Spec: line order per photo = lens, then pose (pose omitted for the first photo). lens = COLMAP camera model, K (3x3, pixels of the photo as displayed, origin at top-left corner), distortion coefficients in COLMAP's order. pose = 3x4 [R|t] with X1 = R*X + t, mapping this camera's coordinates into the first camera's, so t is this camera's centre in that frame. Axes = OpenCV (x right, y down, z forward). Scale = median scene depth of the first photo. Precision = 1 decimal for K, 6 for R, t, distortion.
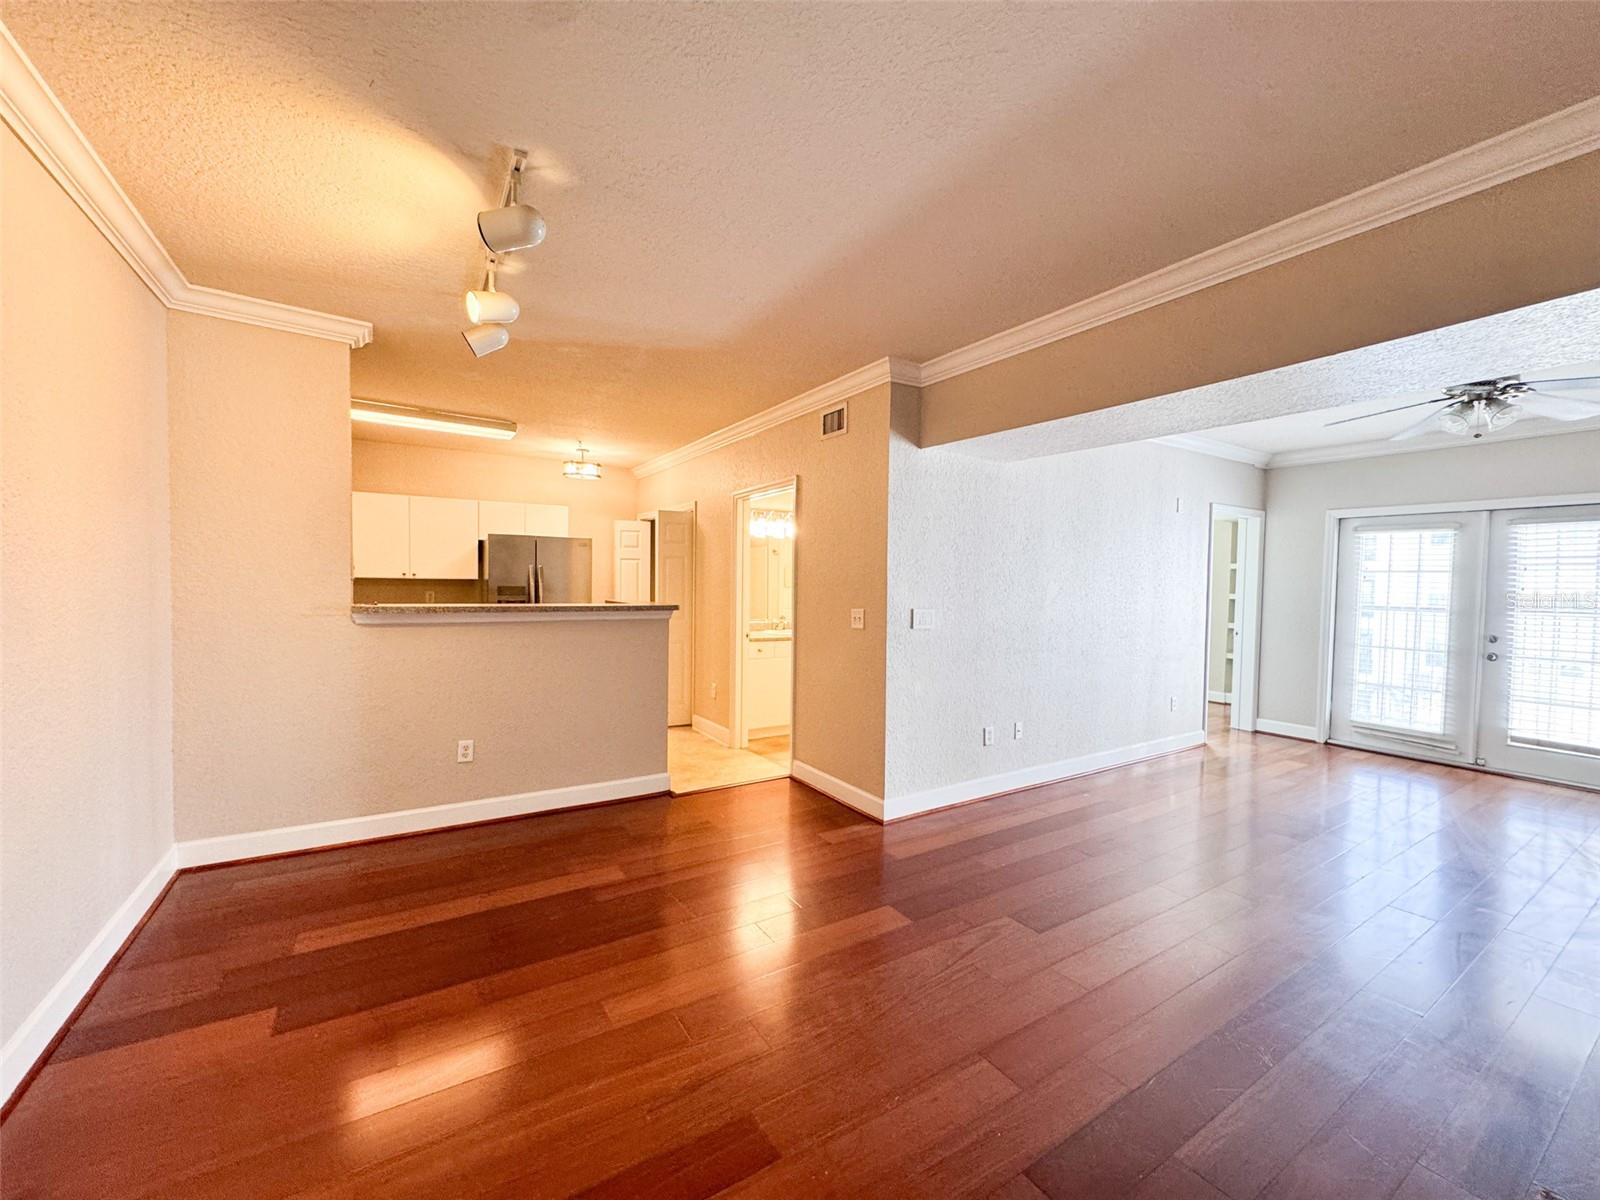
lens RADIAL K [[631.5, 0, 818.4], [0, 631.5, 599.2], [0, 0, 1]] dist [-0.001968, 0.000105]
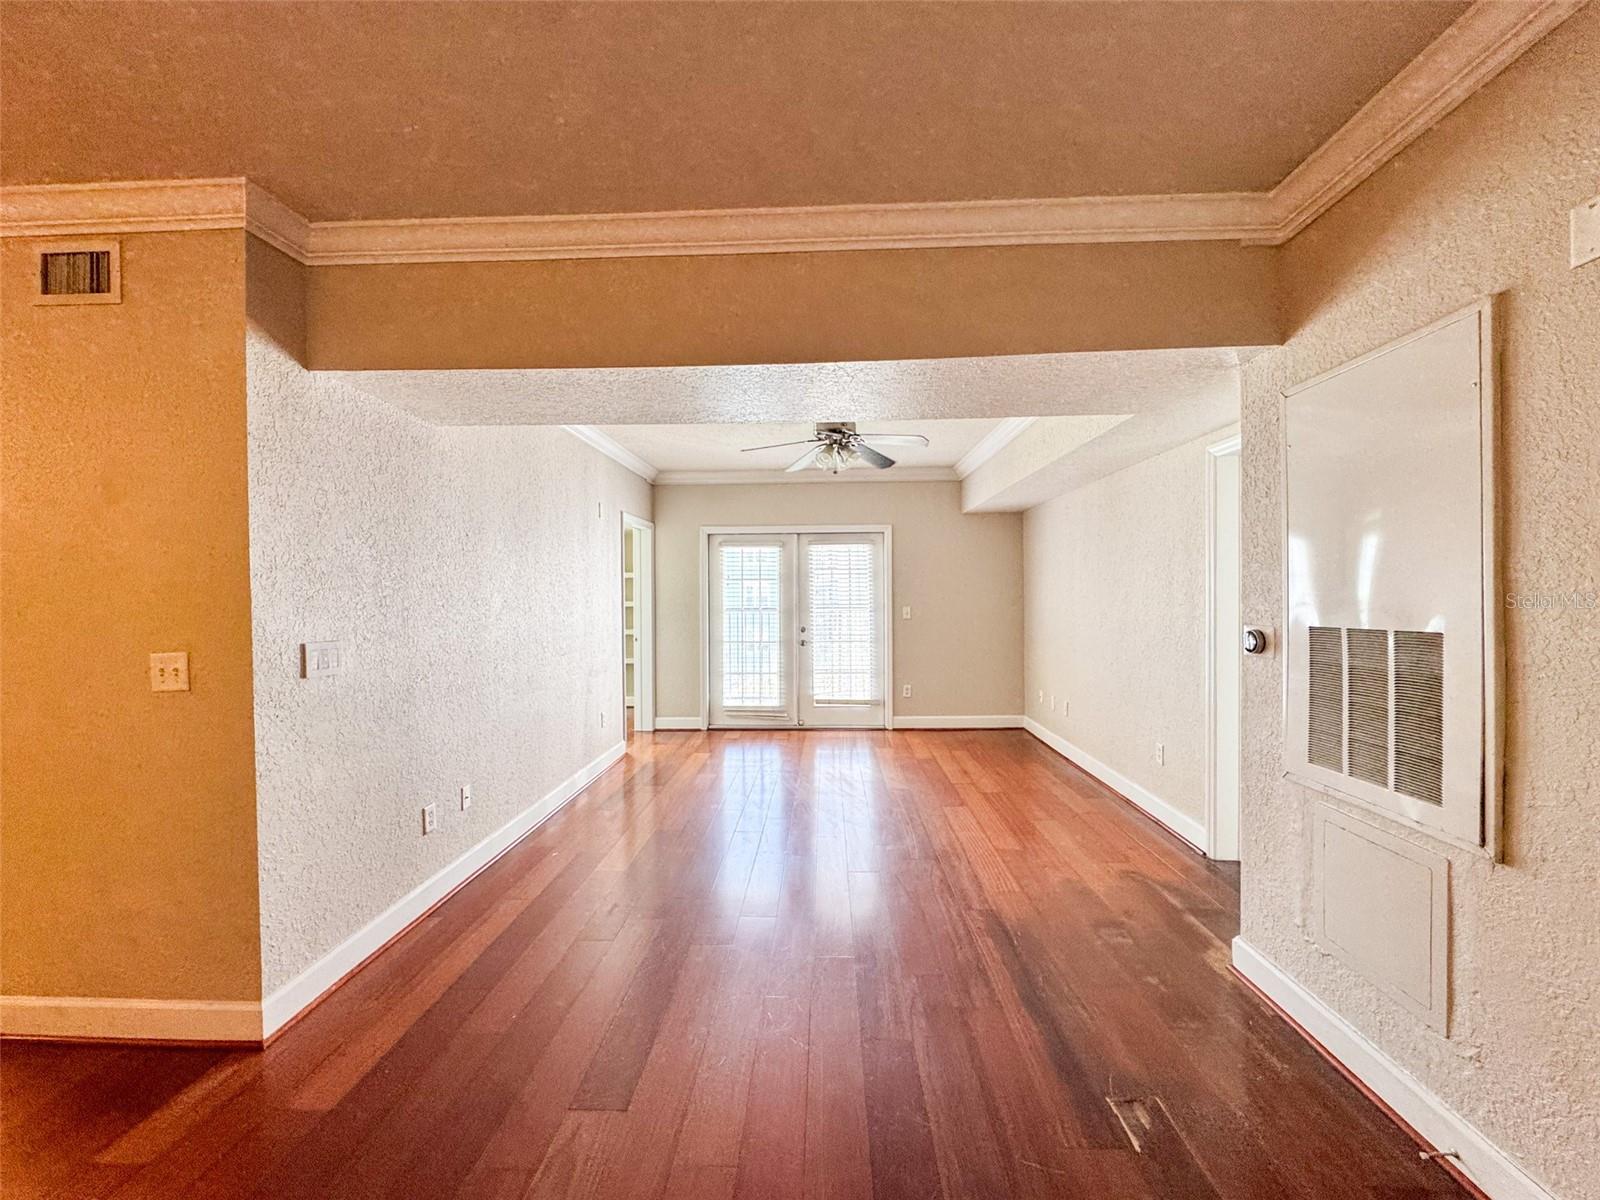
lens RADIAL K [[645.4, 0, 800.0], [0, 645.4, 600.0], [0, 0, 1]] dist [-0.000698, -0.000289]
pose [[0.596557, -0.027304, 0.802106, -0.049455], [0.039262, 0.999217, 0.004813, -0.009143], [-0.801610, 0.028621, 0.597162, 0.265747]]
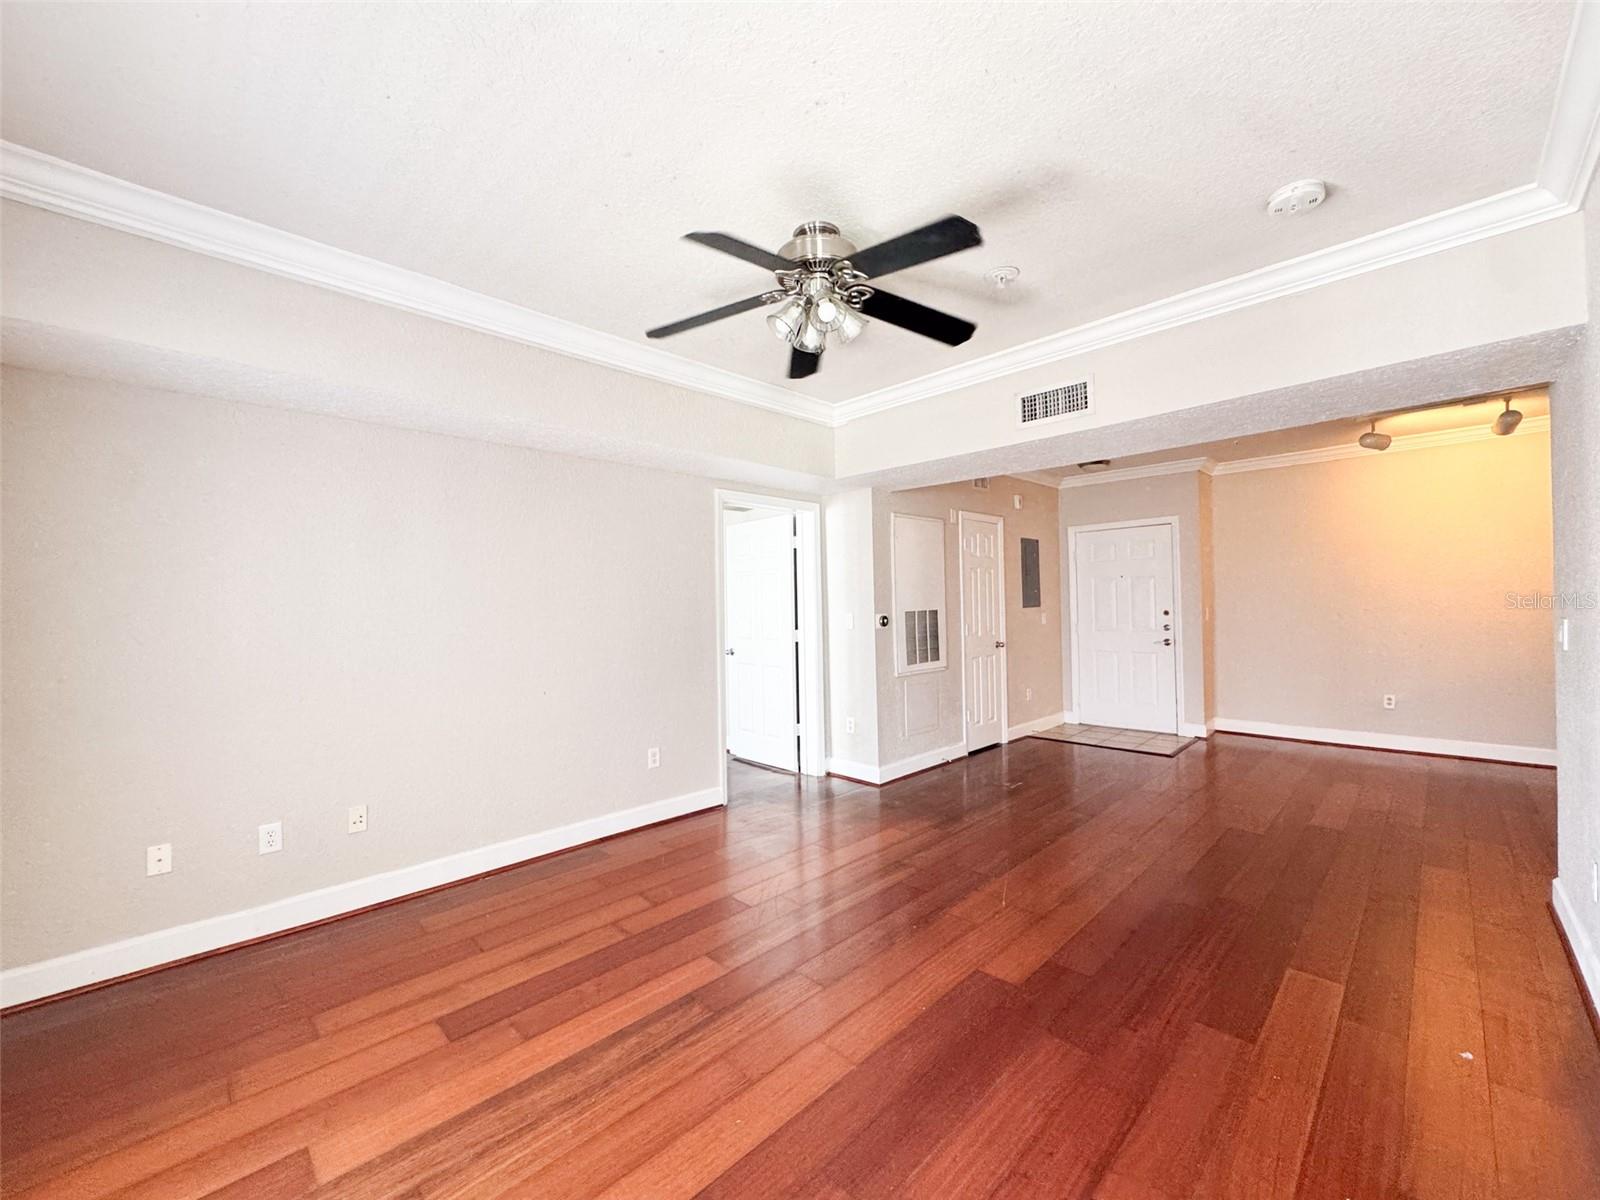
lens RADIAL K [[631.5, 0, 818.4], [0, 631.5, 599.2], [0, 0, 1]] dist [-0.001968, 0.000105]
pose [[-0.979143, -0.005418, -0.203101, 0.978288], [-0.007458, 0.999929, 0.009282, -0.004308], [0.203036, 0.010603, -0.979114, 1.385910]]
